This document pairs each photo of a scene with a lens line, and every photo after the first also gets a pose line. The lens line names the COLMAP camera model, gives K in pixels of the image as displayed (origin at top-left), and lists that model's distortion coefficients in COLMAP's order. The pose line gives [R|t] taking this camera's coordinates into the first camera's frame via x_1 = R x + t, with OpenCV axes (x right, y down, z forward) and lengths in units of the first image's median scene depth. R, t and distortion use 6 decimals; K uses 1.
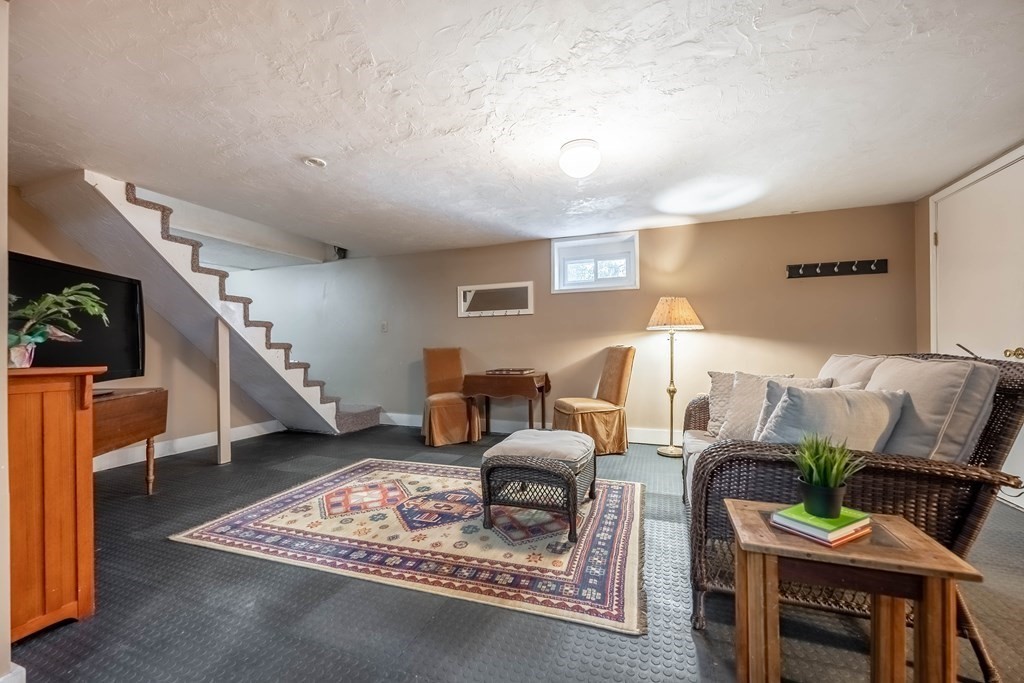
lens RADIAL K [[408.6, 0, 509.8], [0, 408.6, 344.6], [0, 0, 1]] dist [-0.002564, -0.000485]
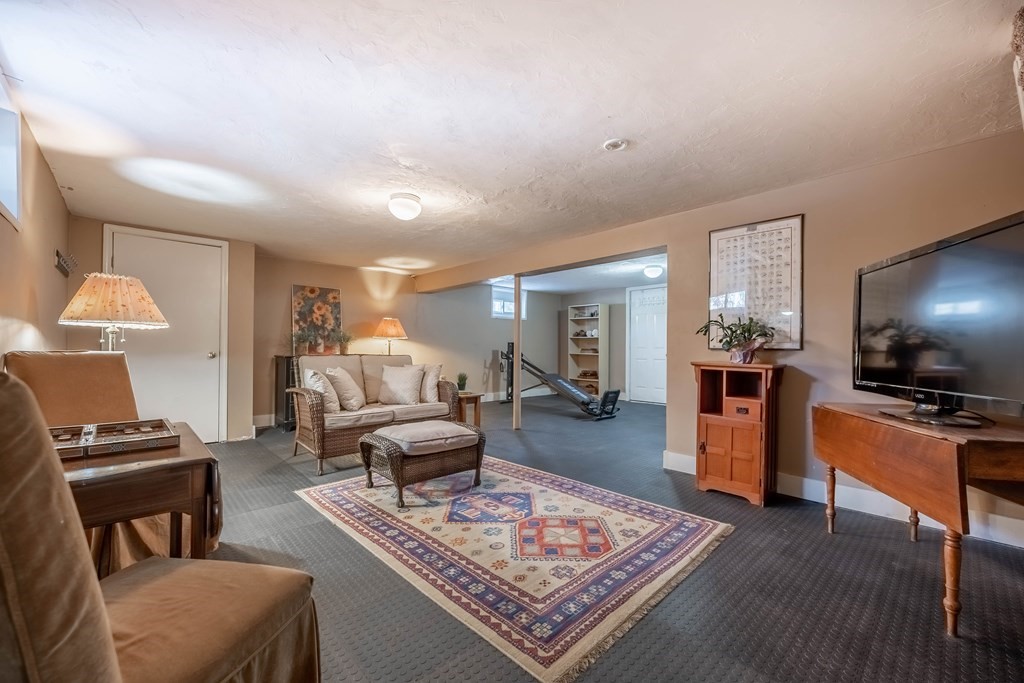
lens RADIAL K [[408.6, 0, 511.0], [0, 408.6, 348.4], [0, 0, 1]] dist [-0.002564, -0.000485]
pose [[-0.892090, 0.003532, 0.451843, -0.718150], [0.000260, 0.999973, -0.007303, 0.003049], [-0.451857, -0.006397, -0.892067, 2.018909]]
